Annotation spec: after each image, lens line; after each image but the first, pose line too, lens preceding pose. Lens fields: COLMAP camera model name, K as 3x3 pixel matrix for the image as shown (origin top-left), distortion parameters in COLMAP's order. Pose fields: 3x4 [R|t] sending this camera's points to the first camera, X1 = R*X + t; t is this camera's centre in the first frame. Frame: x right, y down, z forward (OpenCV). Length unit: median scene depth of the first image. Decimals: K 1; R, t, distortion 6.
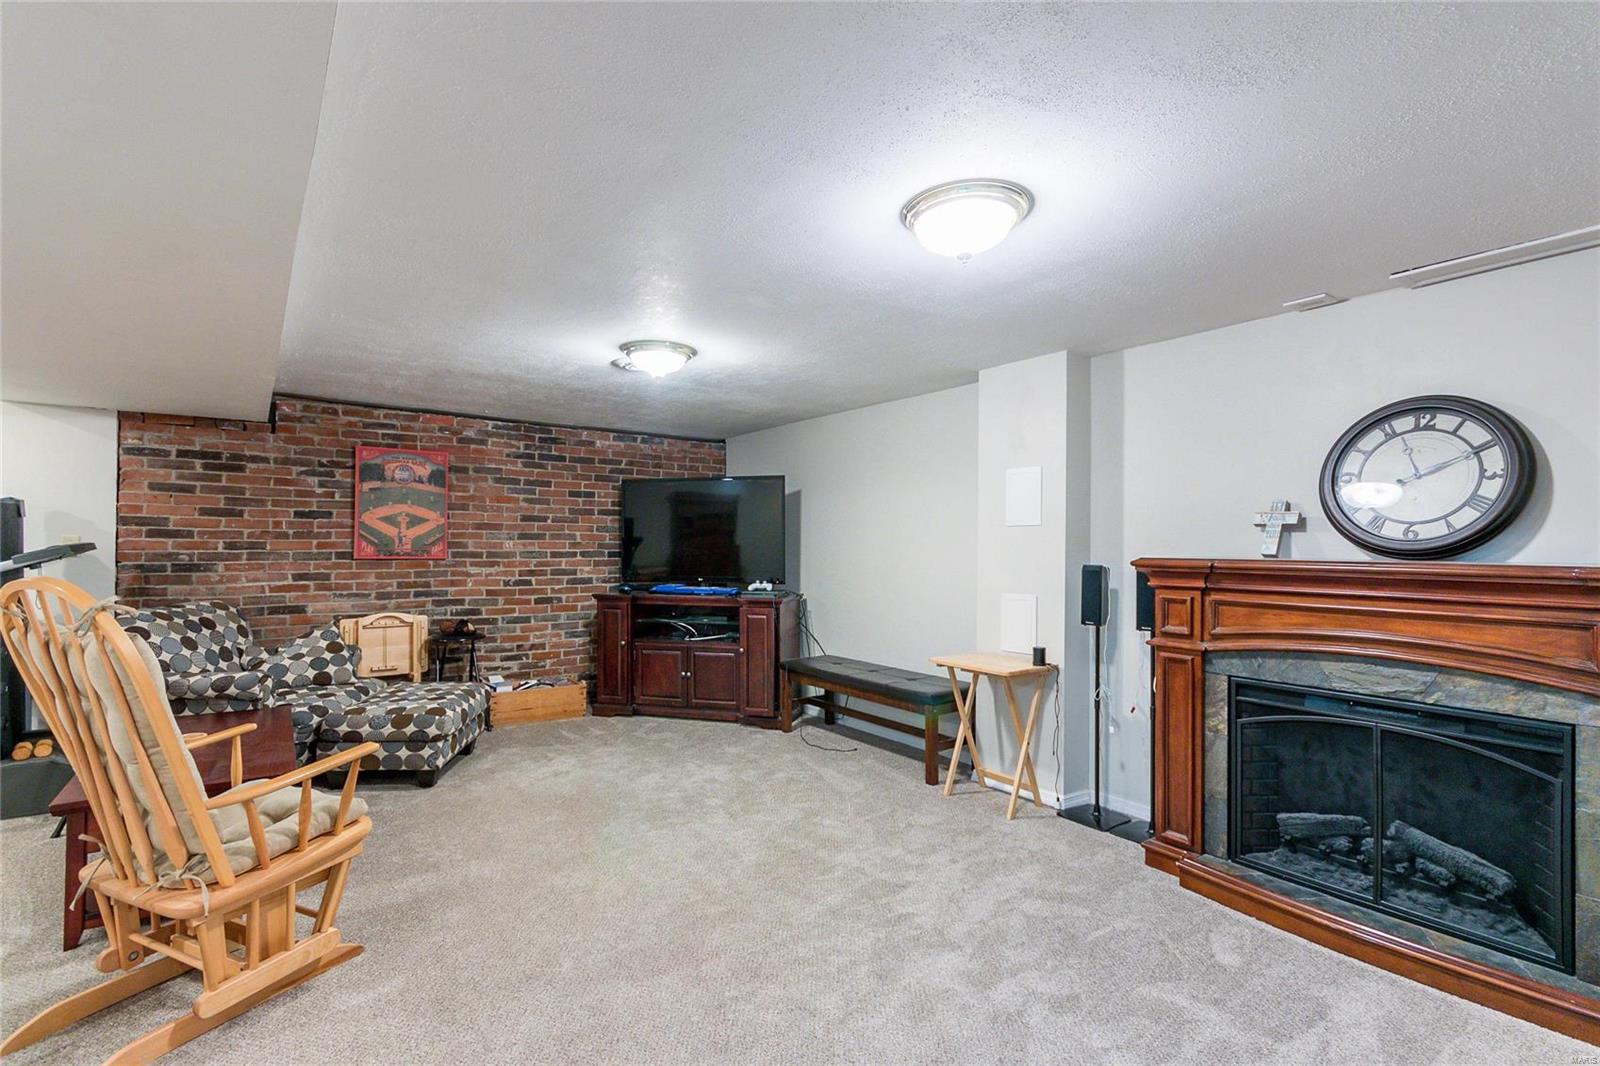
lens RADIAL K [[755.7, 0, 789.5], [0, 755.7, 535.5], [0, 0, 1]] dist [0.007102, -0.001137]
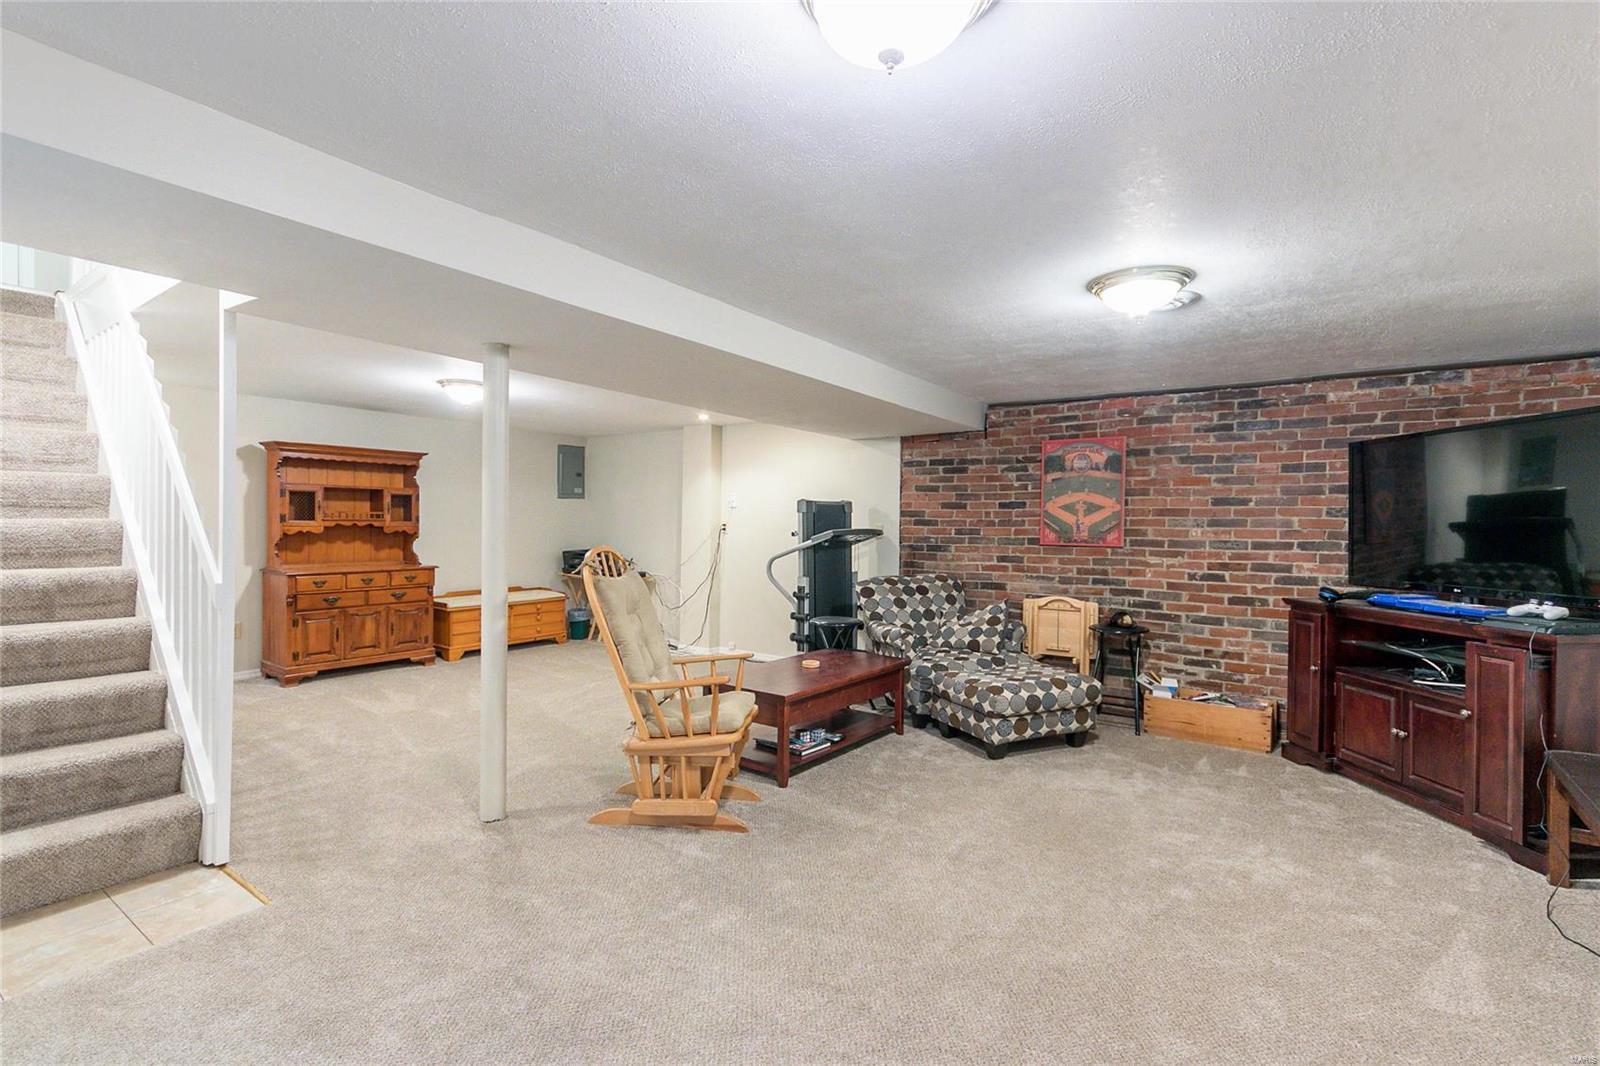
lens RADIAL K [[755.7, 0, 803.3], [0, 755.7, 536.0], [0, 0, 1]] dist [0.007102, -0.001137]
pose [[0.302868, 0.010135, -0.952978, 0.369999], [0.004251, 0.999919, 0.011985, 0.003971], [0.953023, -0.007681, 0.302801, 0.349995]]
